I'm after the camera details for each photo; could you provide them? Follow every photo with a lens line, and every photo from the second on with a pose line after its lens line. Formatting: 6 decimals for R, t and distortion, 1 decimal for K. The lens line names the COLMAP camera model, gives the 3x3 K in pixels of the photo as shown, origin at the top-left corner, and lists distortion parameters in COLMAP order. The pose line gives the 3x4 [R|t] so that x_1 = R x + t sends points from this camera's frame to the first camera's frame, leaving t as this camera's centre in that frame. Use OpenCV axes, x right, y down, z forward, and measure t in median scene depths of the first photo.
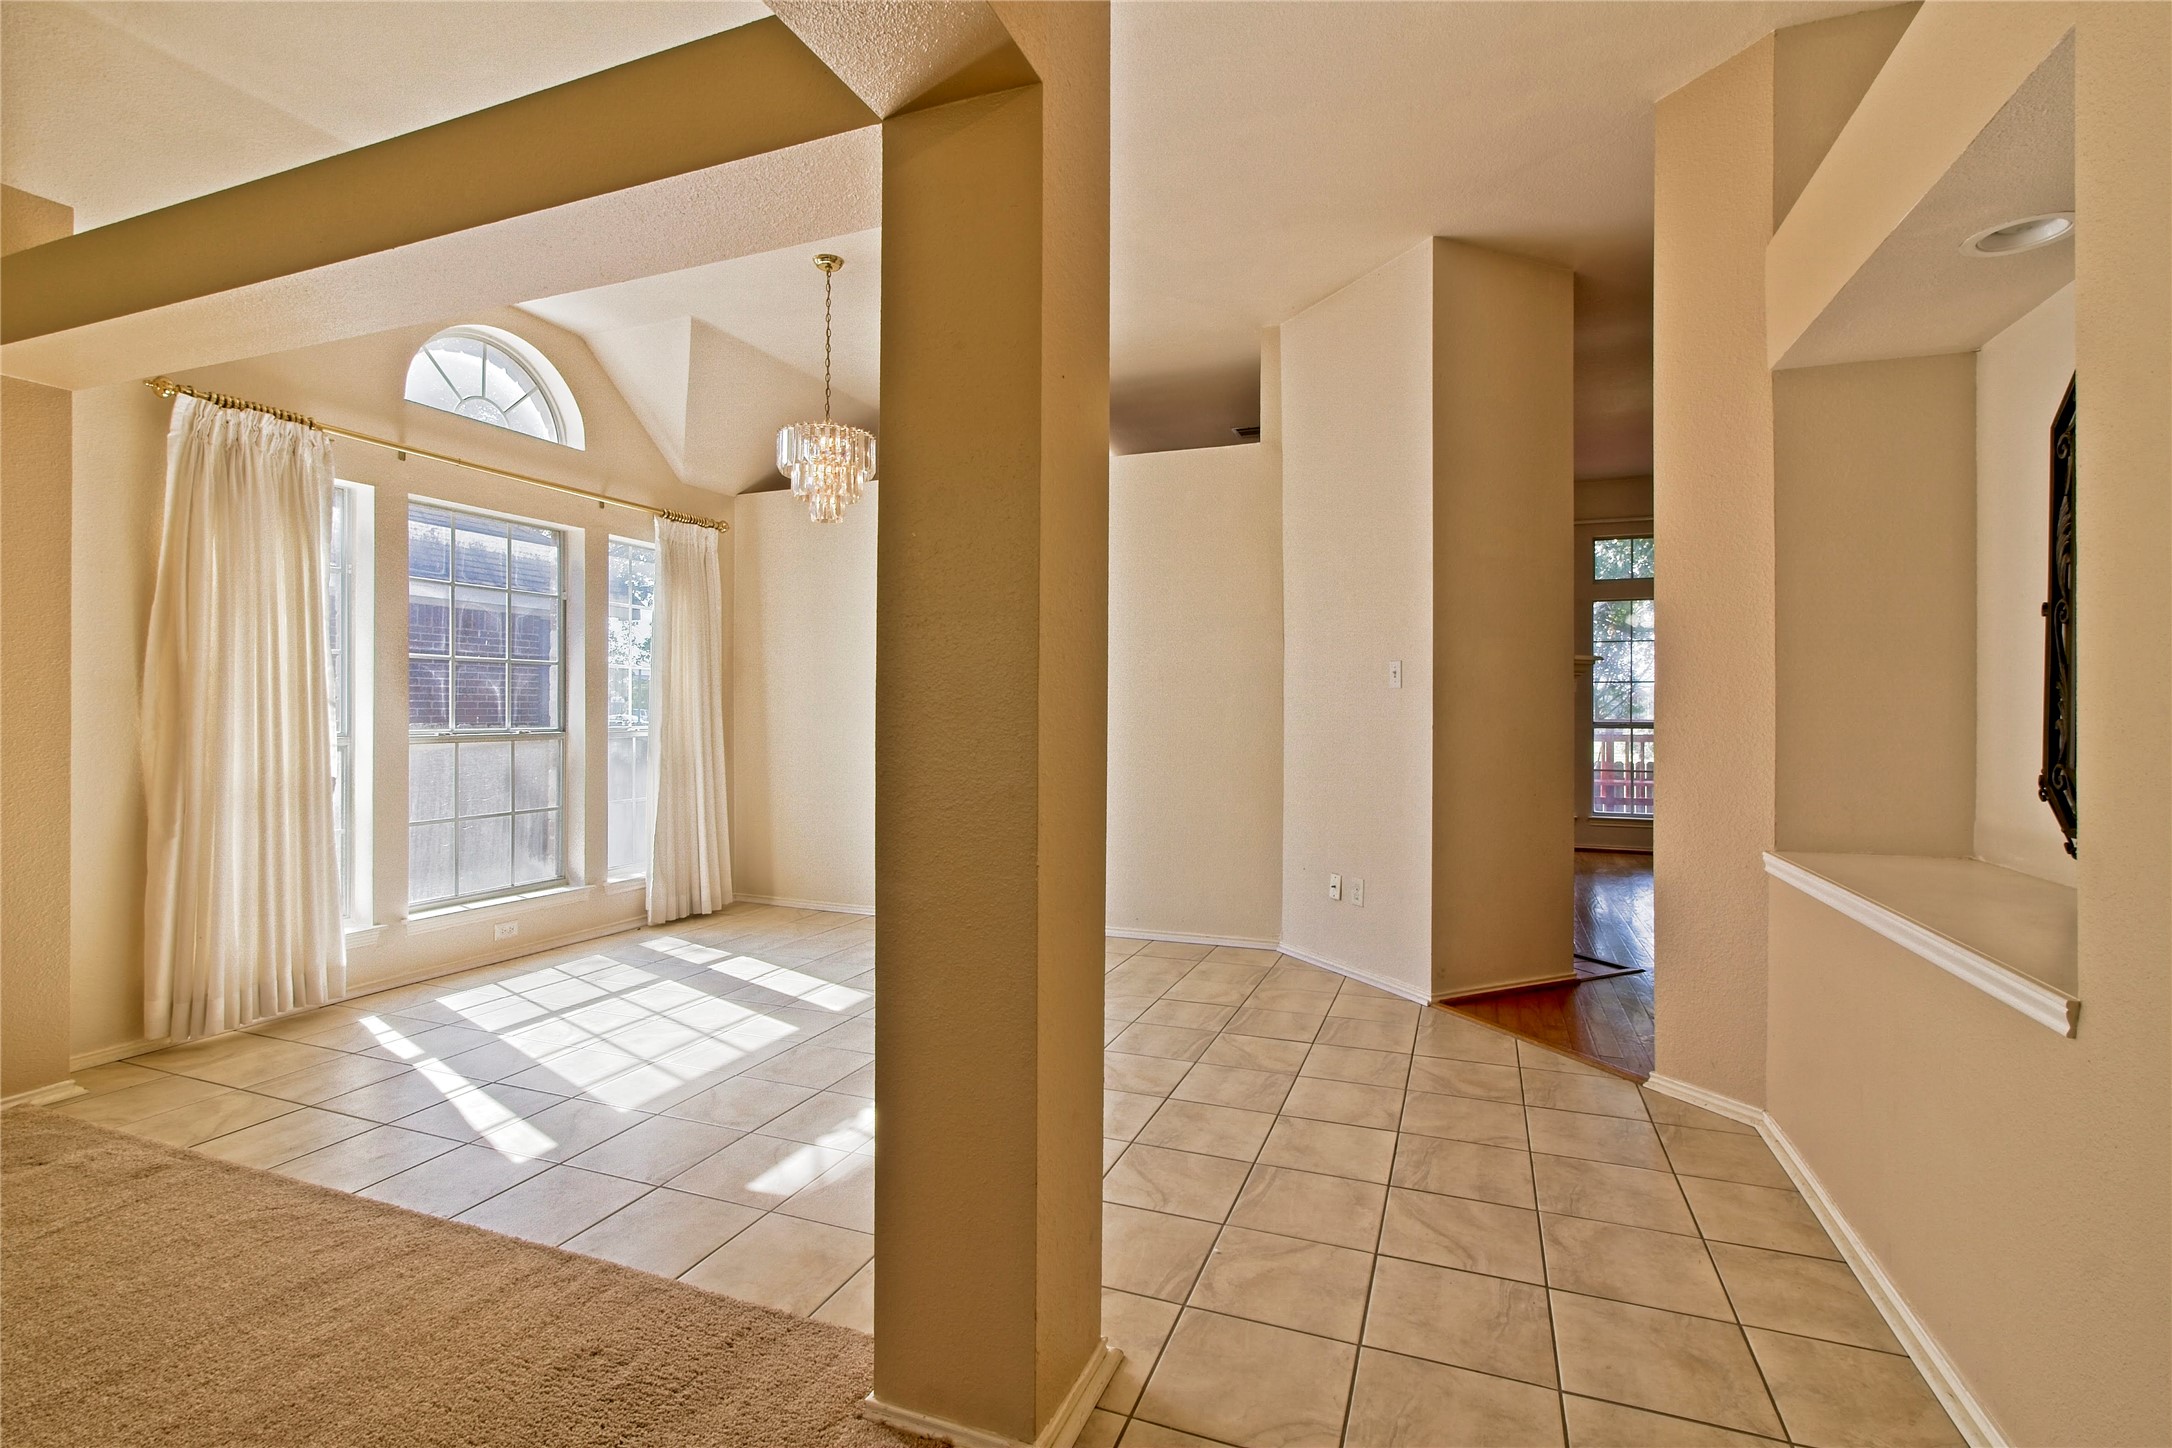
lens RADIAL K [[1008.9, 0, 1090.8], [0, 1008.9, 718.0], [0, 0, 1]] dist [-0.015684, 0.007441]
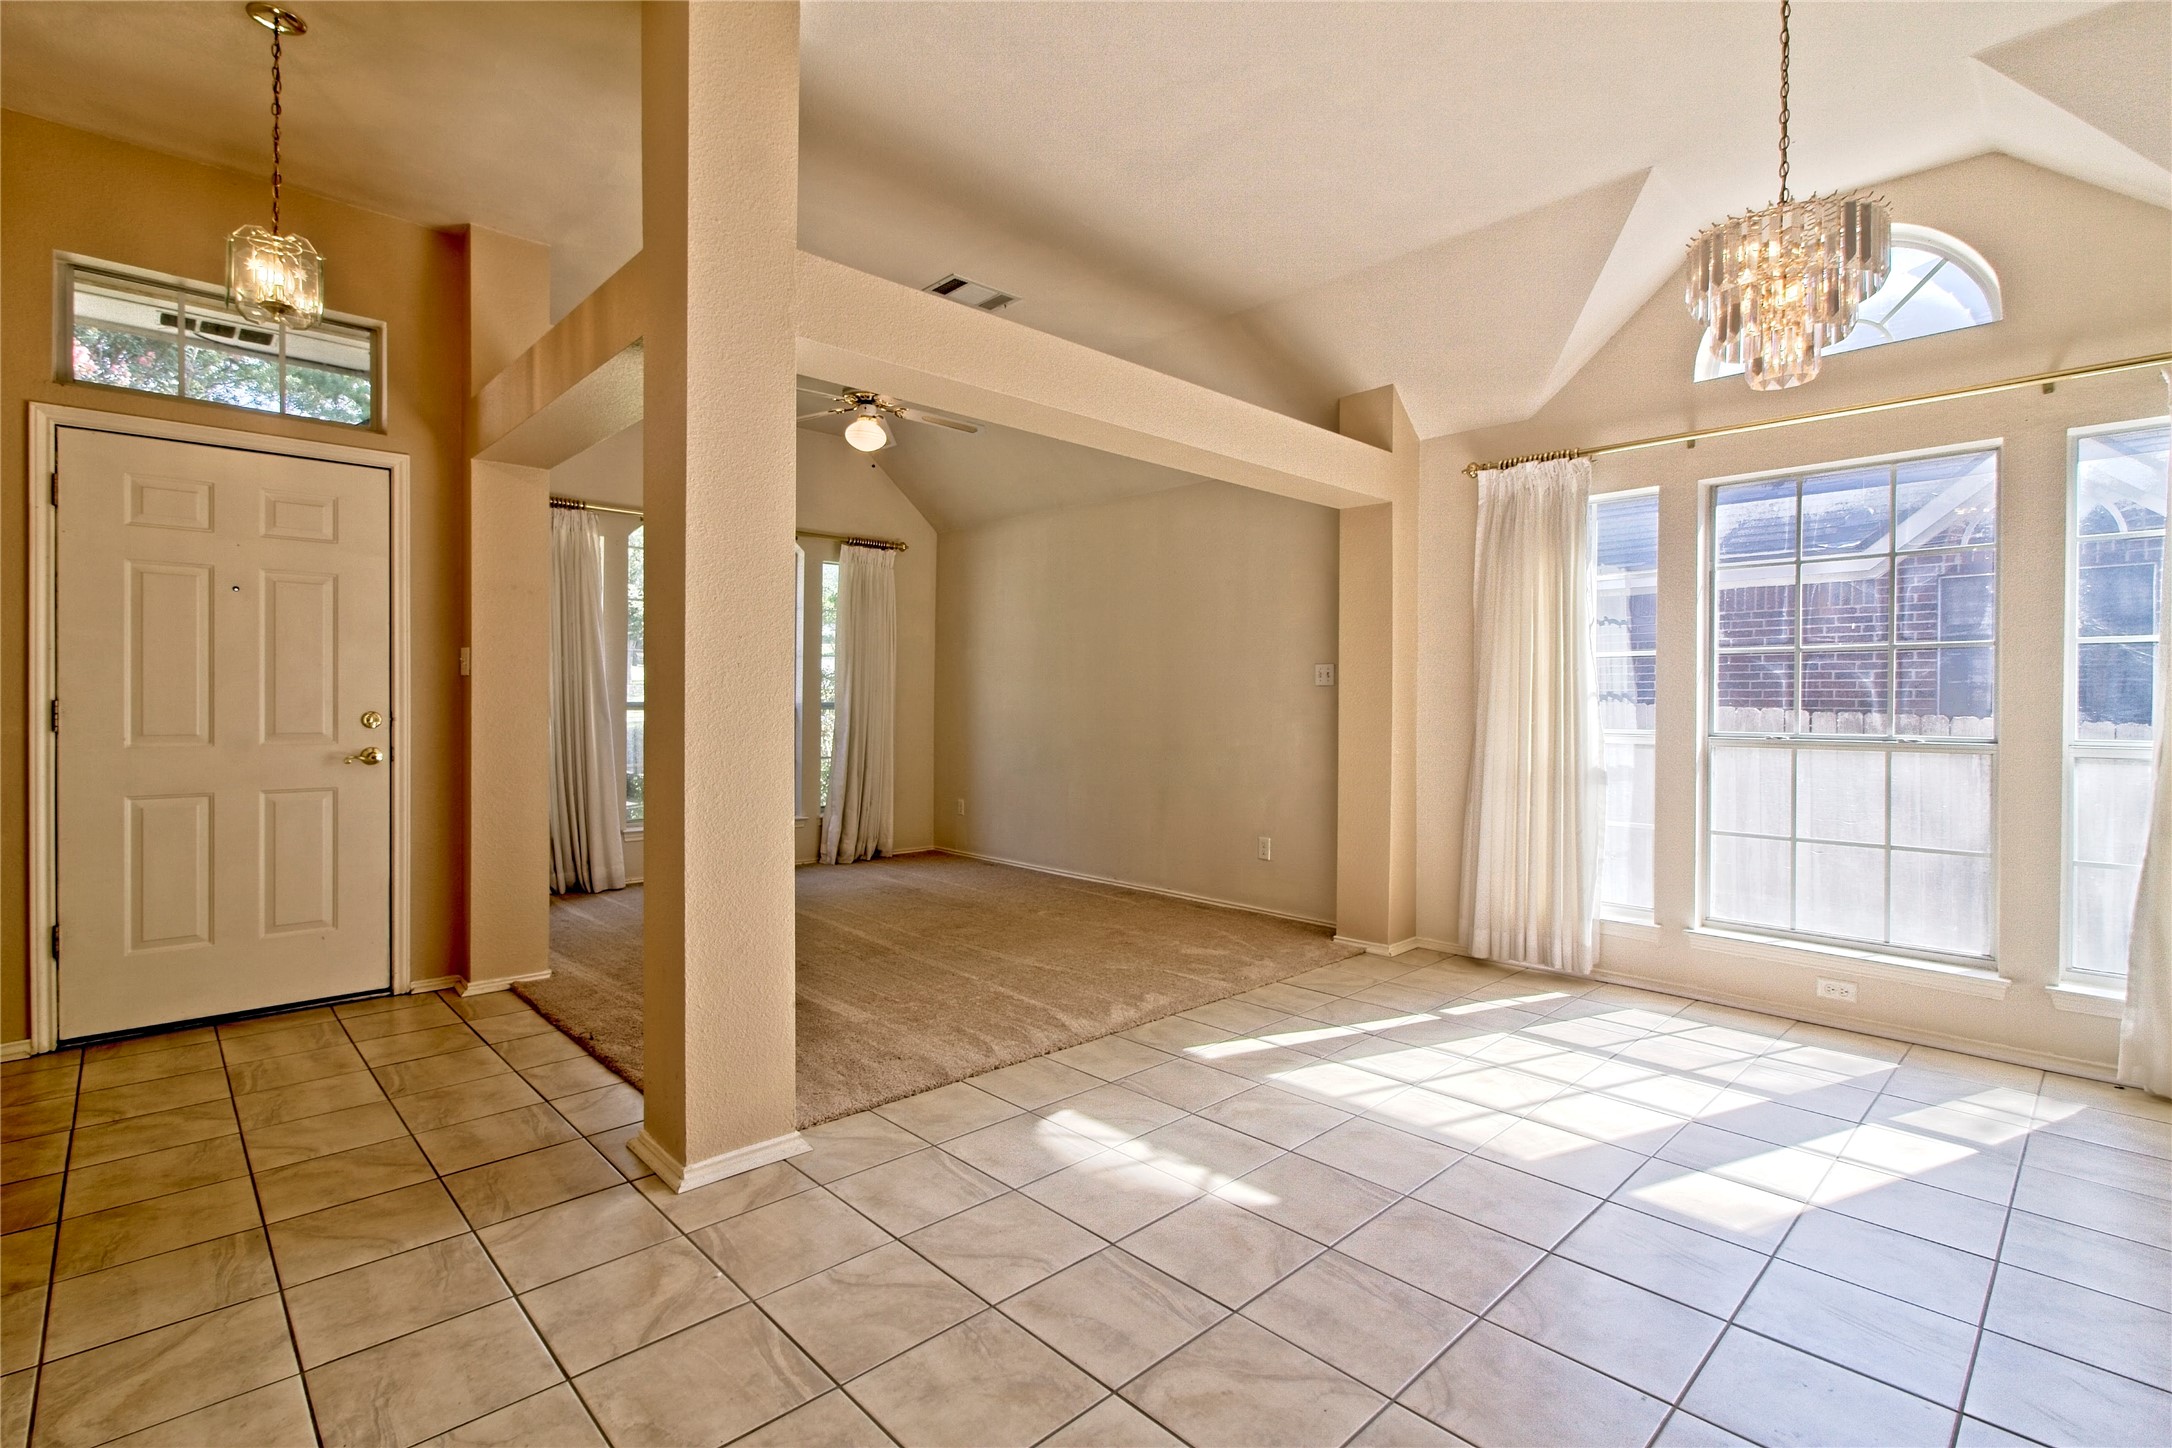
lens RADIAL K [[1008.9, 0, 1069.5], [0, 1008.9, 710.7], [0, 0, 1]] dist [-0.015684, 0.007441]
pose [[-0.441985, 0.000308, -0.897022, 0.585859], [-0.014107, 0.999874, 0.007294, -0.007493], [0.896911, 0.015878, -0.441925, 1.210693]]
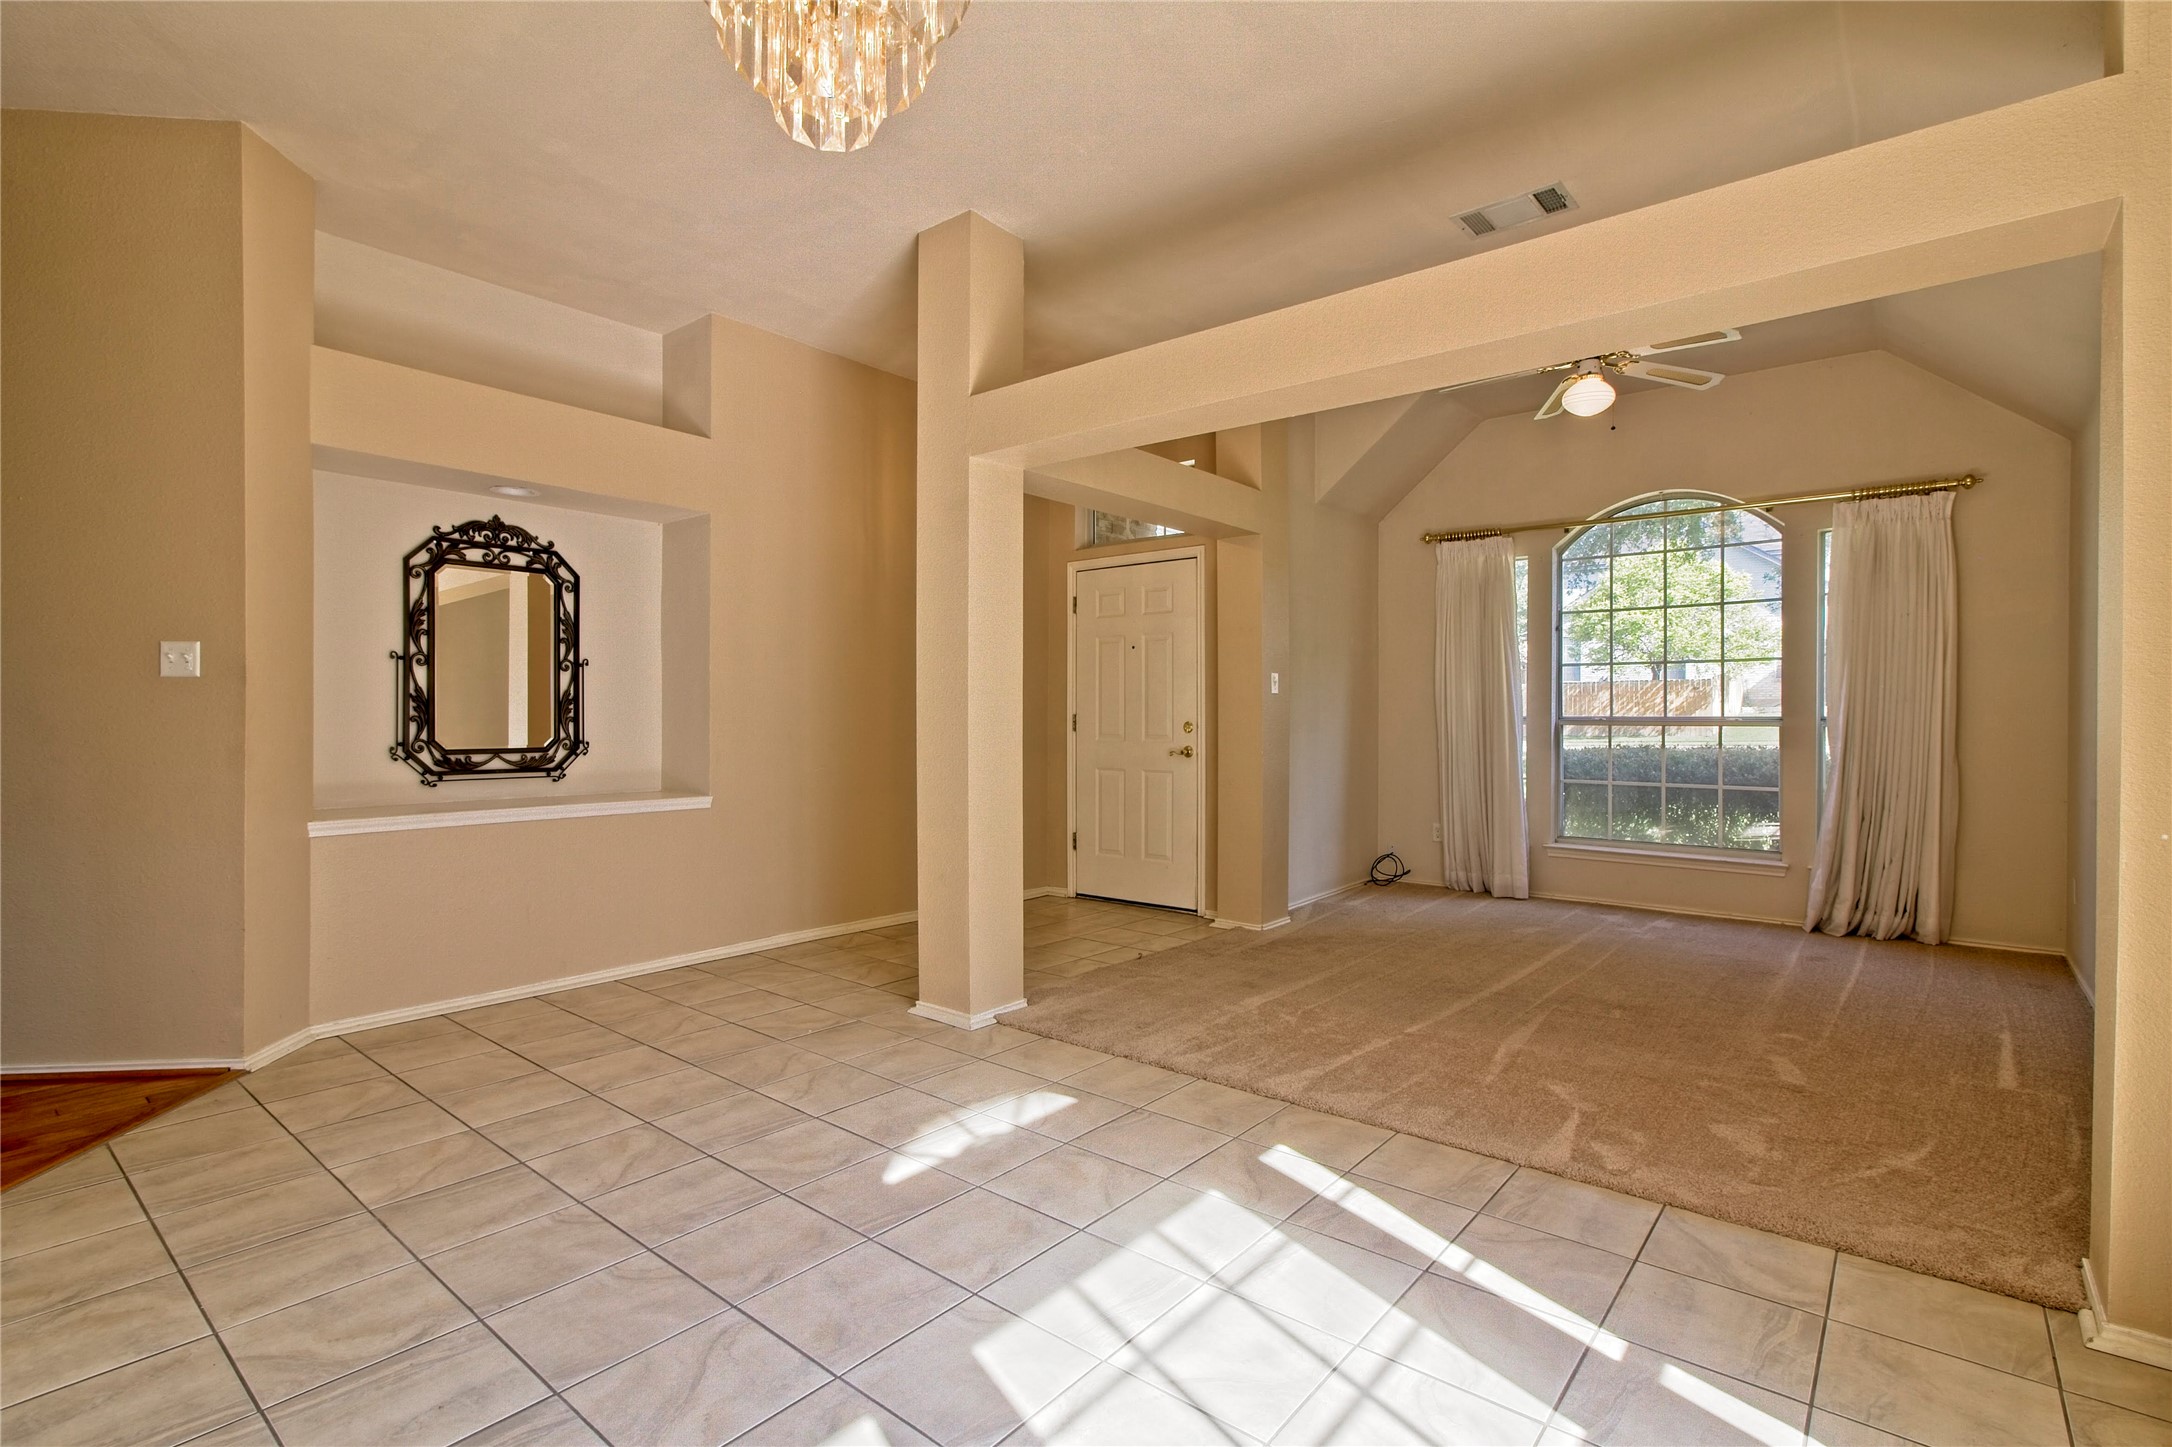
lens RADIAL K [[1008.9, 0, 1082.7], [0, 1008.9, 720.7], [0, 0, 1]] dist [-0.015684, 0.007441]
pose [[-0.946092, -0.010191, 0.323739, -0.602070], [-0.005895, 0.999881, 0.014247, -0.013403], [-0.323845, 0.011570, -0.946039, 1.737326]]
